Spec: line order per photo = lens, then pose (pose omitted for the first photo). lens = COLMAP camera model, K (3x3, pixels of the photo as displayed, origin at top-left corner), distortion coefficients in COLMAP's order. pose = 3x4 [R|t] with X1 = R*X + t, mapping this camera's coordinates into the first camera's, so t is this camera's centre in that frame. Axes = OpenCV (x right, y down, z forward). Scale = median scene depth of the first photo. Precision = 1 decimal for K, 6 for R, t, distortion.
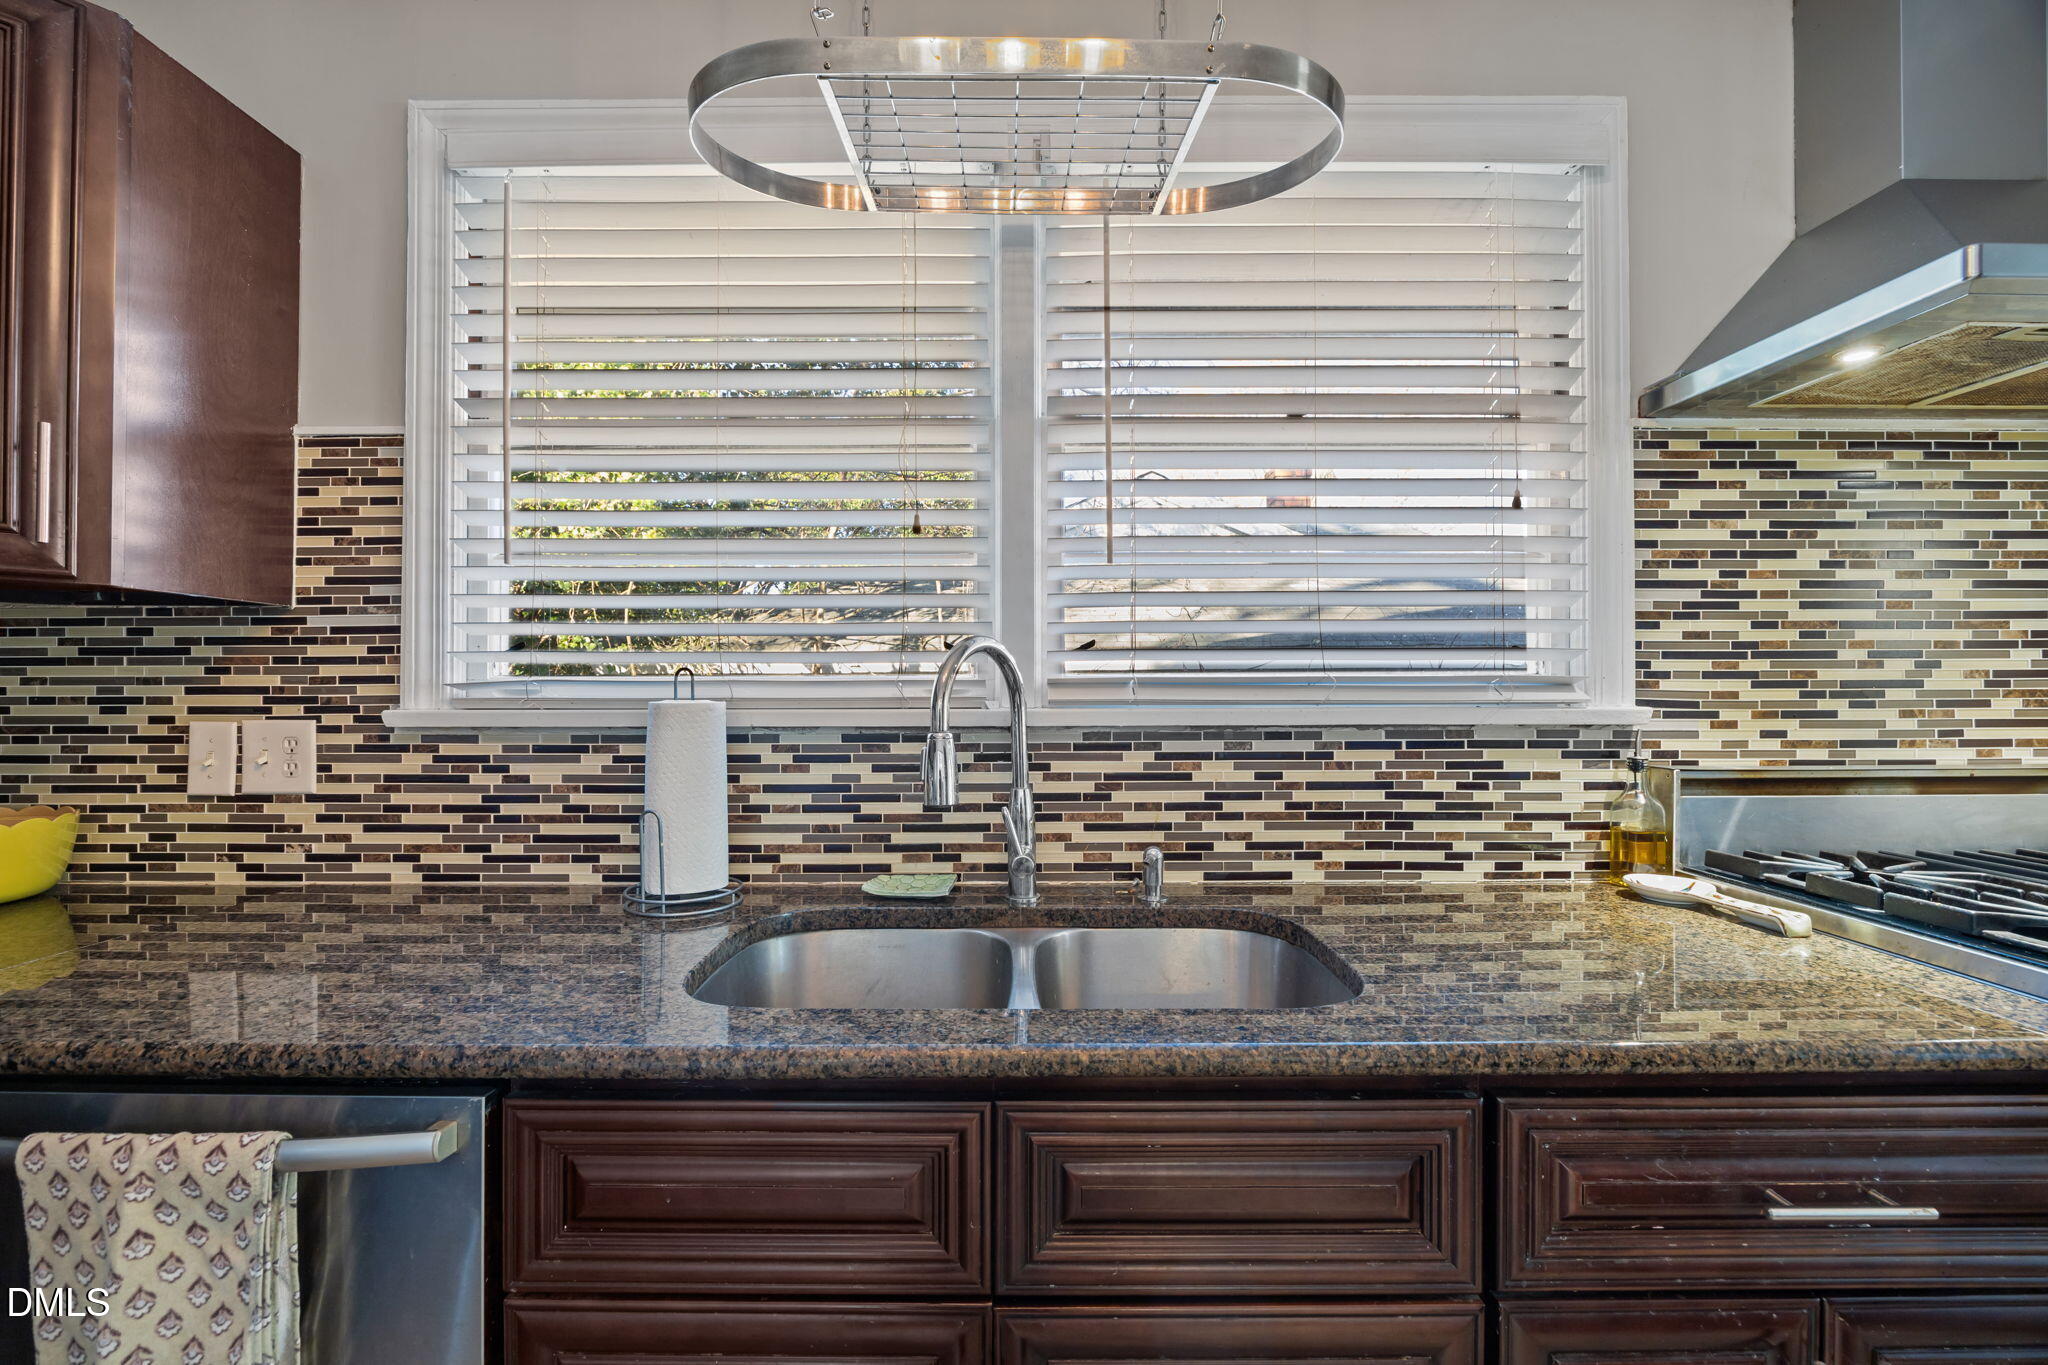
lens RADIAL K [[836.4, 0, 1017.9], [0, 836.4, 682.8], [0, 0, 1]] dist [-0.013212, 0.000735]
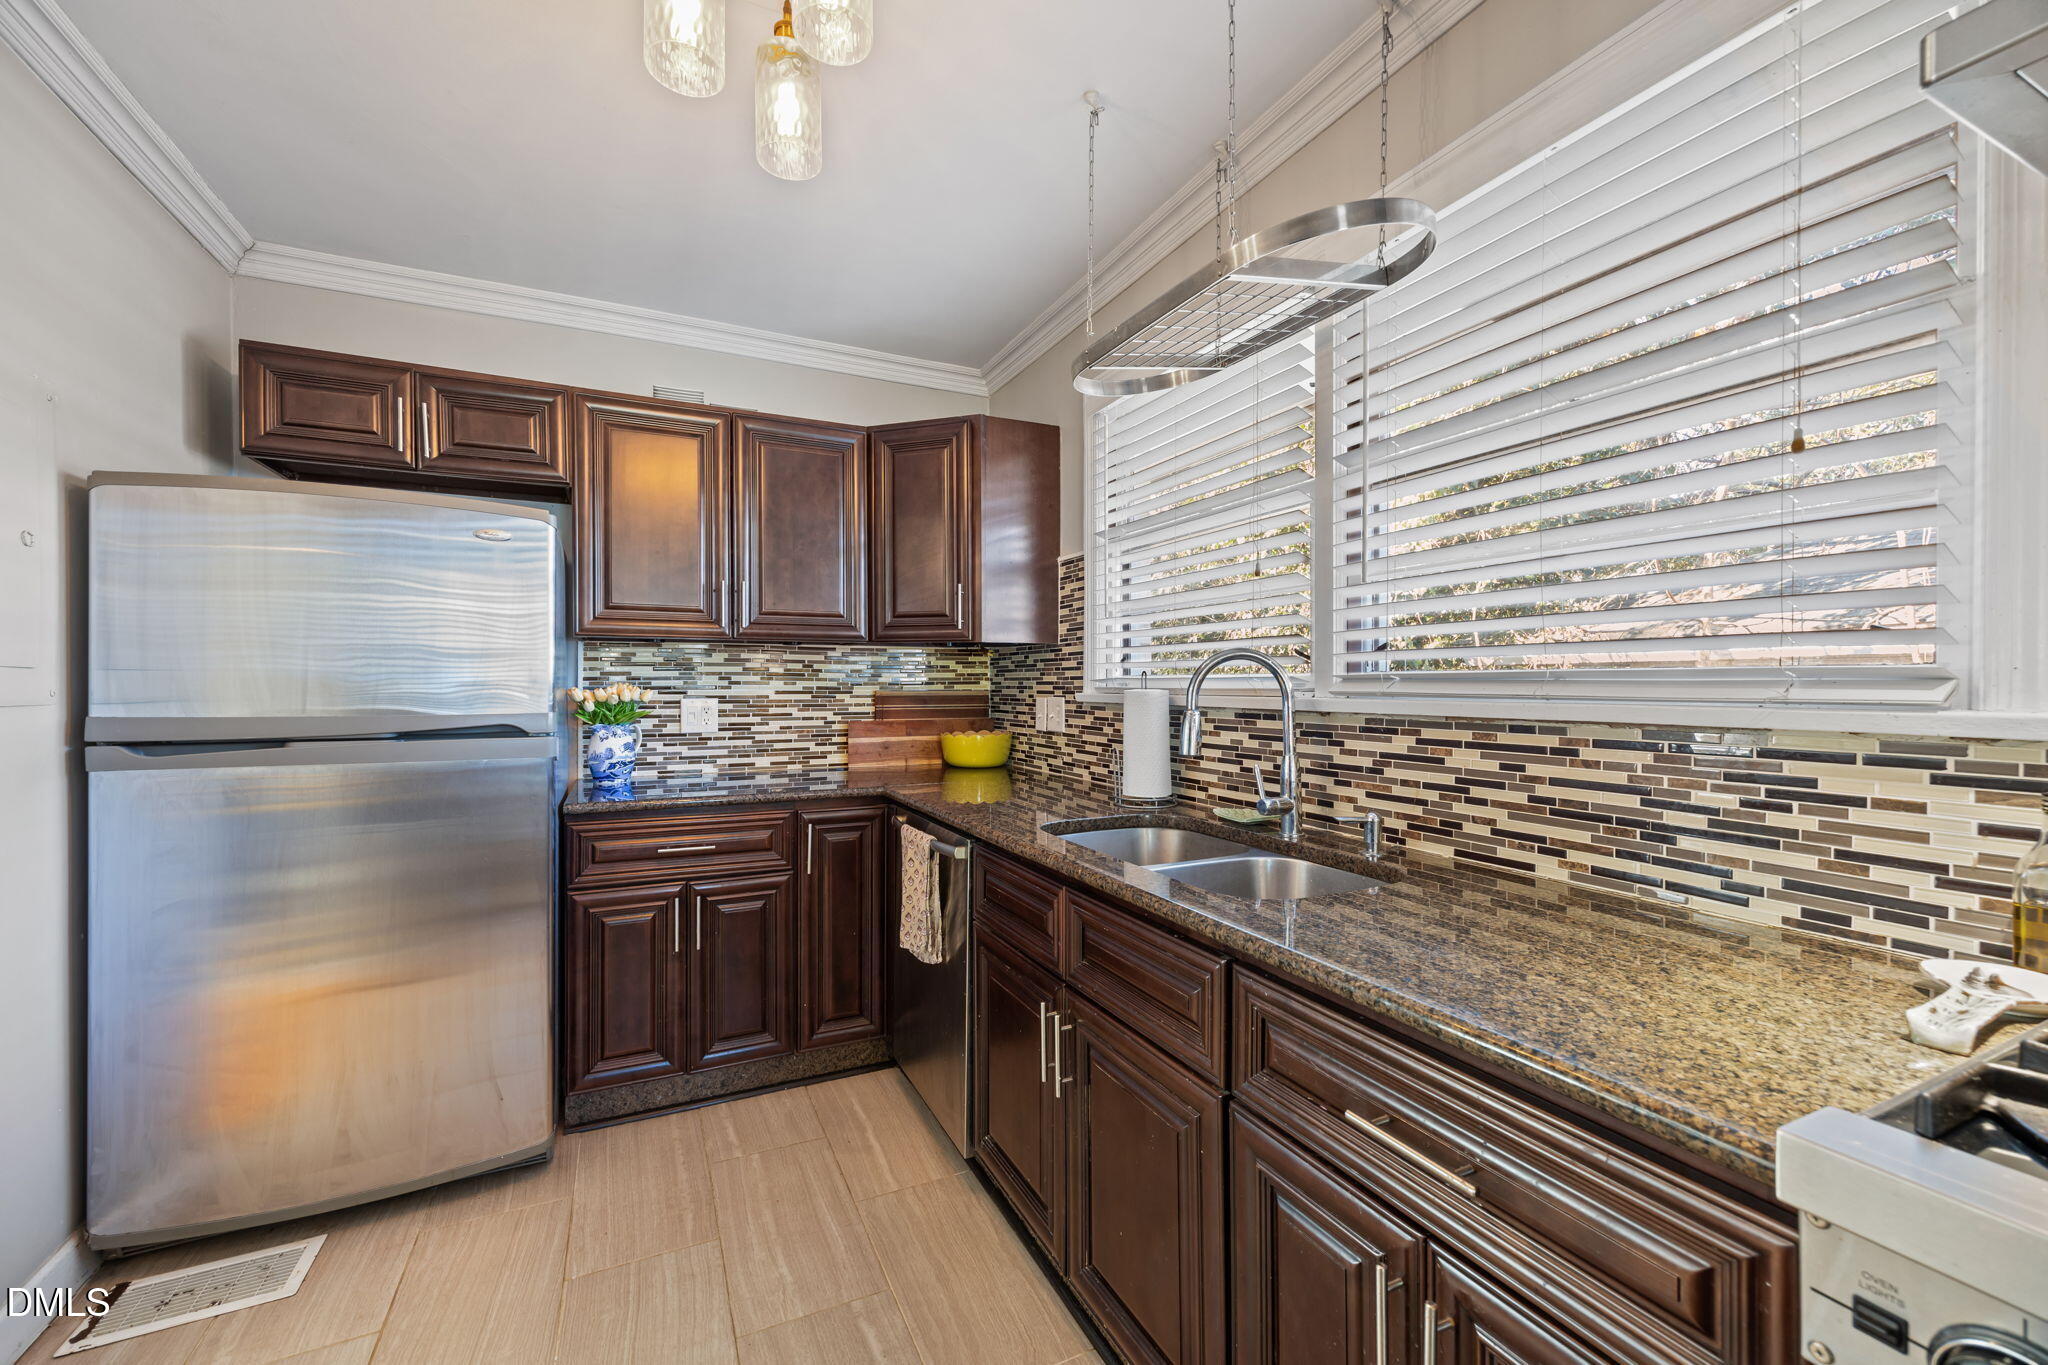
lens RADIAL K [[811.9, 0, 1002.3], [0, 811.9, 688.3], [0, 0, 1]] dist [0.001519, 0.000097]
pose [[0.416070, 0.007932, -0.909298, 0.951381], [0.006547, 0.999910, 0.011718, -0.002688], [0.909309, -0.010829, 0.415981, 0.006903]]
